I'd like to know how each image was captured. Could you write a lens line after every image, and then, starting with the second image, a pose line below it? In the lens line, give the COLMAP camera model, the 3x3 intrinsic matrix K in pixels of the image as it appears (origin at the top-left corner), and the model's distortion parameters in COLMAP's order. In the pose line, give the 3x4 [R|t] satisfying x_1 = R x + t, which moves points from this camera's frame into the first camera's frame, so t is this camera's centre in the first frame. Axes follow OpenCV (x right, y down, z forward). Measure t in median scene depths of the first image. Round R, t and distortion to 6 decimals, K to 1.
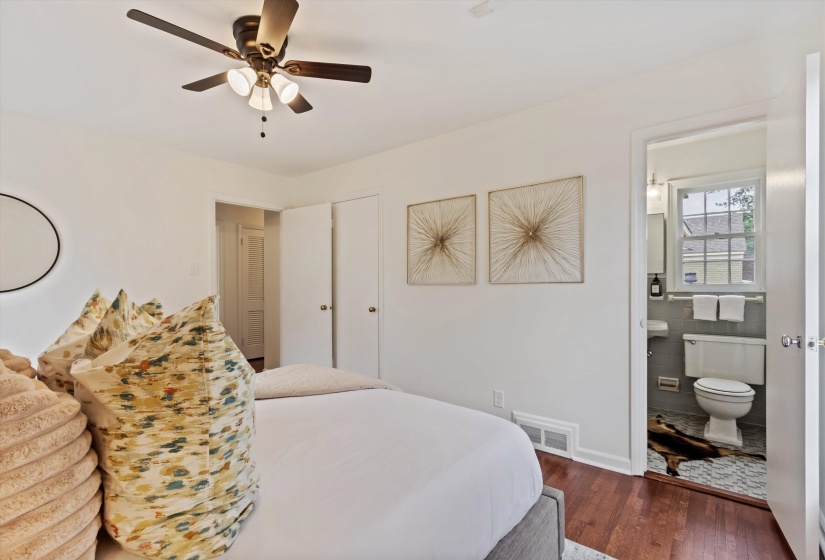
lens RADIAL K [[381.8, 0, 414.0], [0, 381.8, 282.4], [0, 0, 1]] dist [0.004988, 0.000461]
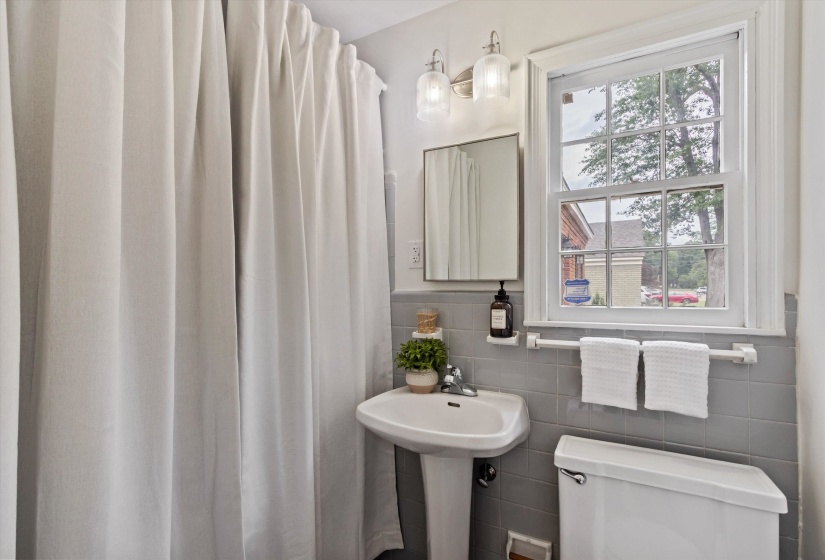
lens RADIAL K [[381.8, 0, 414.0], [0, 381.8, 282.4], [0, 0, 1]] dist [0.004988, 0.000461]
pose [[0.983896, 0.003434, 0.178710, 0.475587], [-0.001559, 0.999942, -0.010631, -0.016765], [-0.178736, 0.010181, 0.983844, 0.626217]]
